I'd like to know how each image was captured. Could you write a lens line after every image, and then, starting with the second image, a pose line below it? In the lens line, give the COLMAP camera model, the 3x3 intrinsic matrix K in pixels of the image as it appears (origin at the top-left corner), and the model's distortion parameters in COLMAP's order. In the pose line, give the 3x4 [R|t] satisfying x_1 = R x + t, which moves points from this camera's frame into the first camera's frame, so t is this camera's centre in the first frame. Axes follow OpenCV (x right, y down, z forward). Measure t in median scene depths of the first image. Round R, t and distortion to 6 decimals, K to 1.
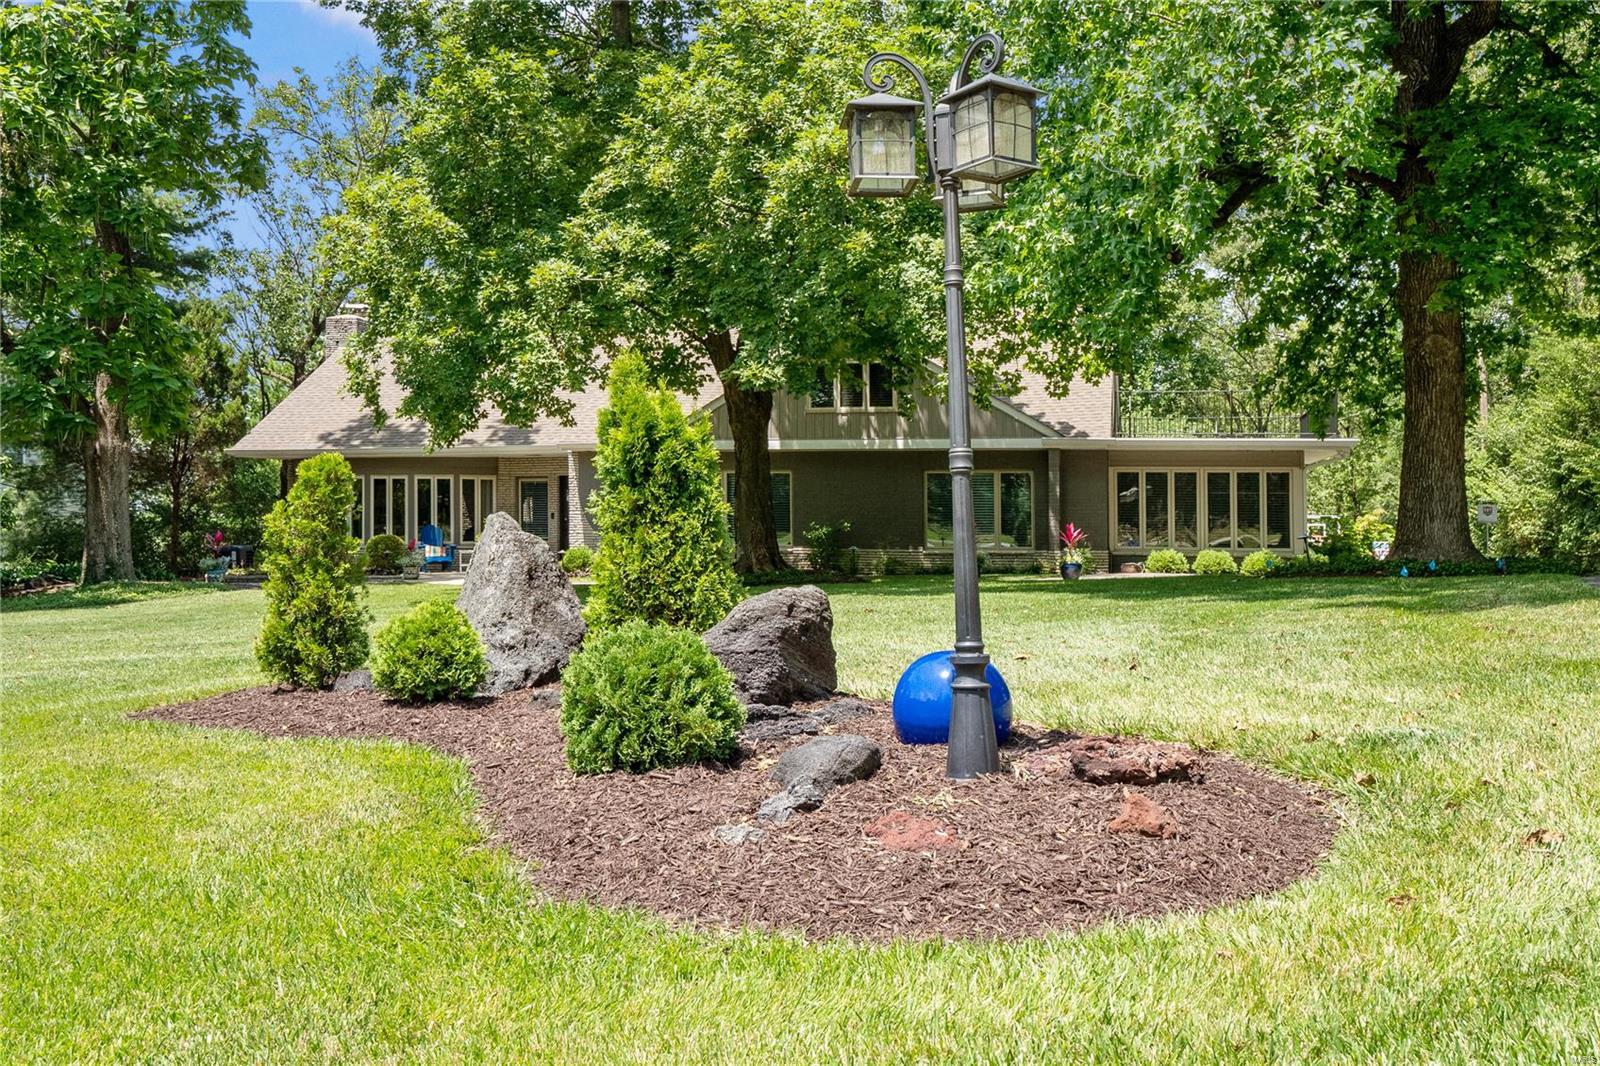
lens RADIAL K [[1619.2, 0, 795.6], [0, 1619.2, 525.0], [0, 0, 1]] dist [0.054050, 0.000000]
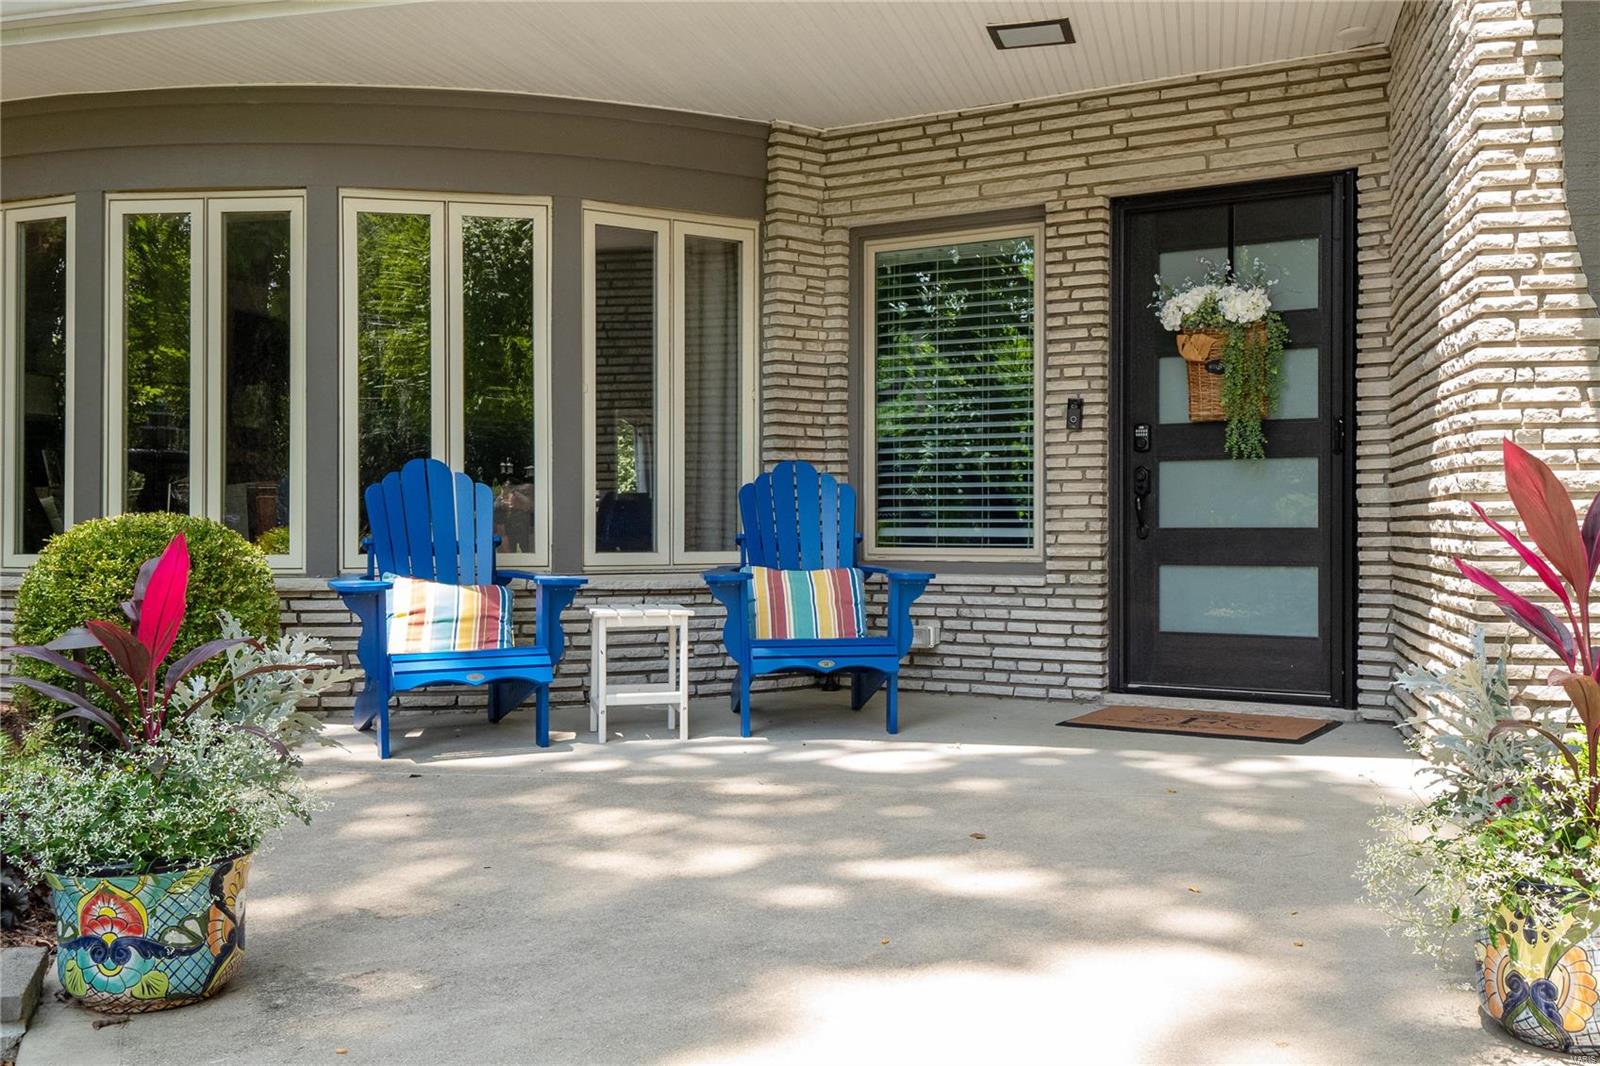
lens RADIAL K [[1619.2, 0, 795.2], [0, 1619.2, 532.4], [0, 0, 1]] dist [0.054050, 0.000000]
pose [[0.999585, -0.005362, -0.028299, -0.199574], [0.005403, 0.999984, 0.001355, 0.008498], [0.028291, -0.001507, 0.999599, 0.915969]]
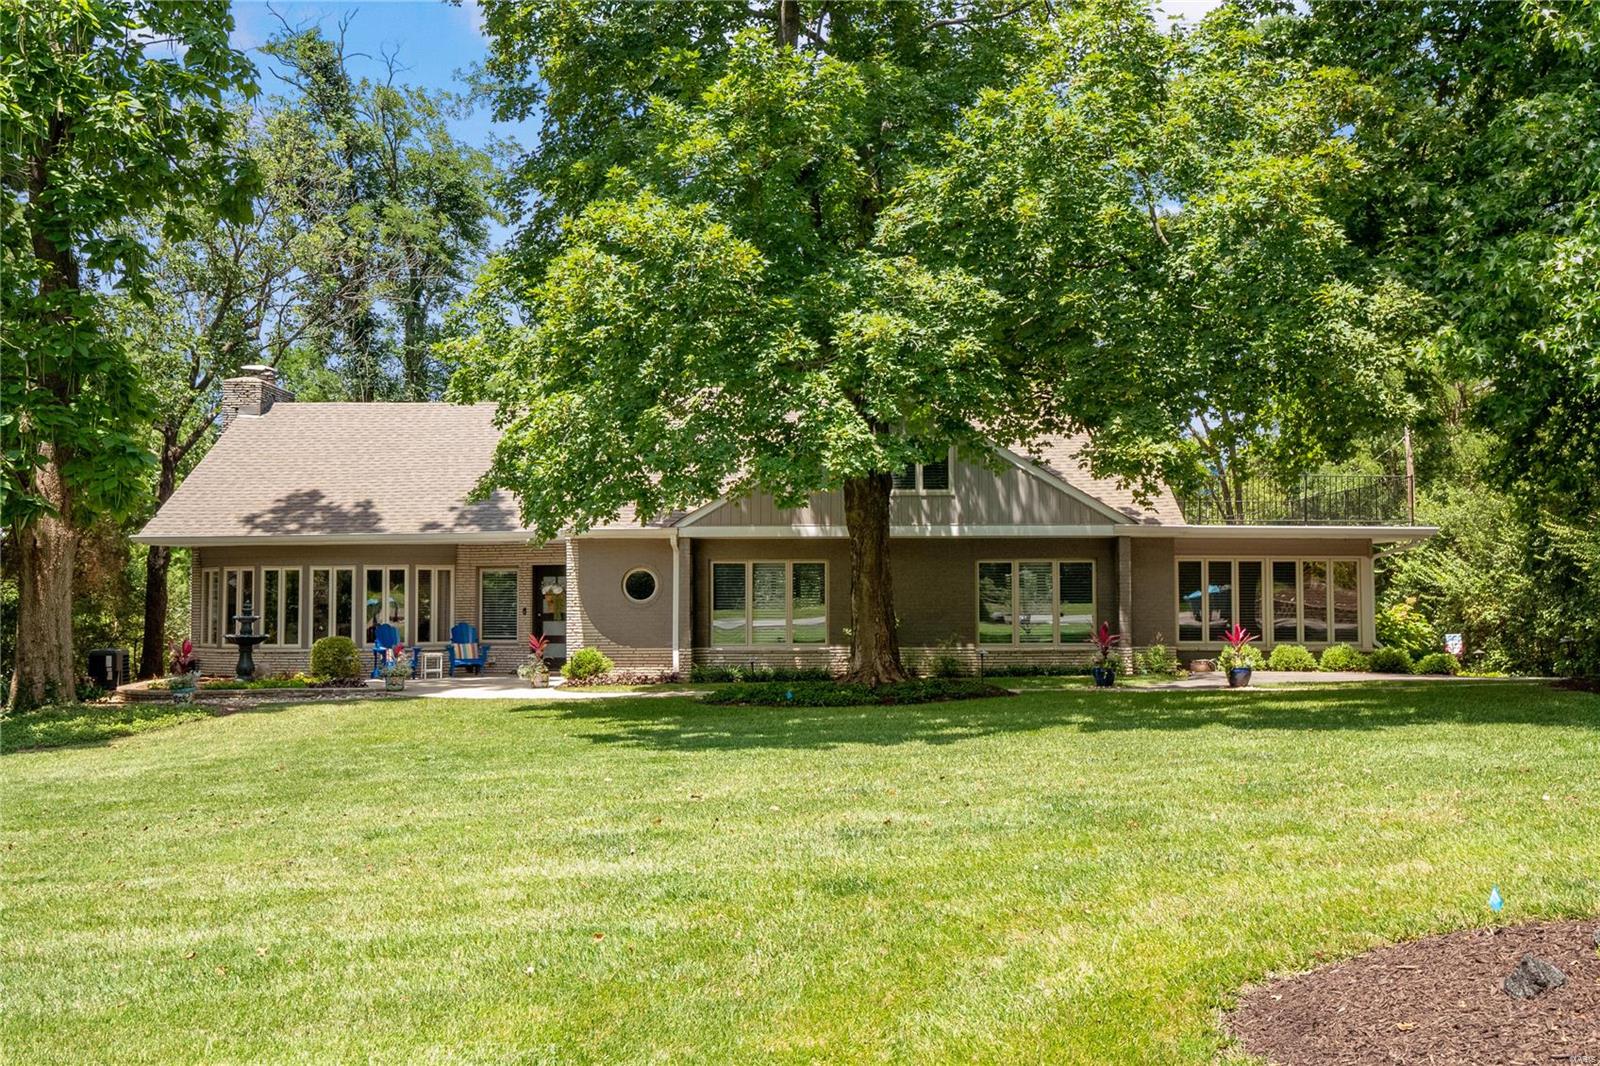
lens RADIAL K [[1619.2, 0, 810.3], [0, 1619.2, 535.3], [0, 0, 1]] dist [0.054050, 0.000000]
pose [[0.980870, 0.000839, 0.194660, -0.190972], [0.007006, 0.999191, -0.039609, -0.012203], [-0.194535, 0.040215, 0.980071, 0.129734]]
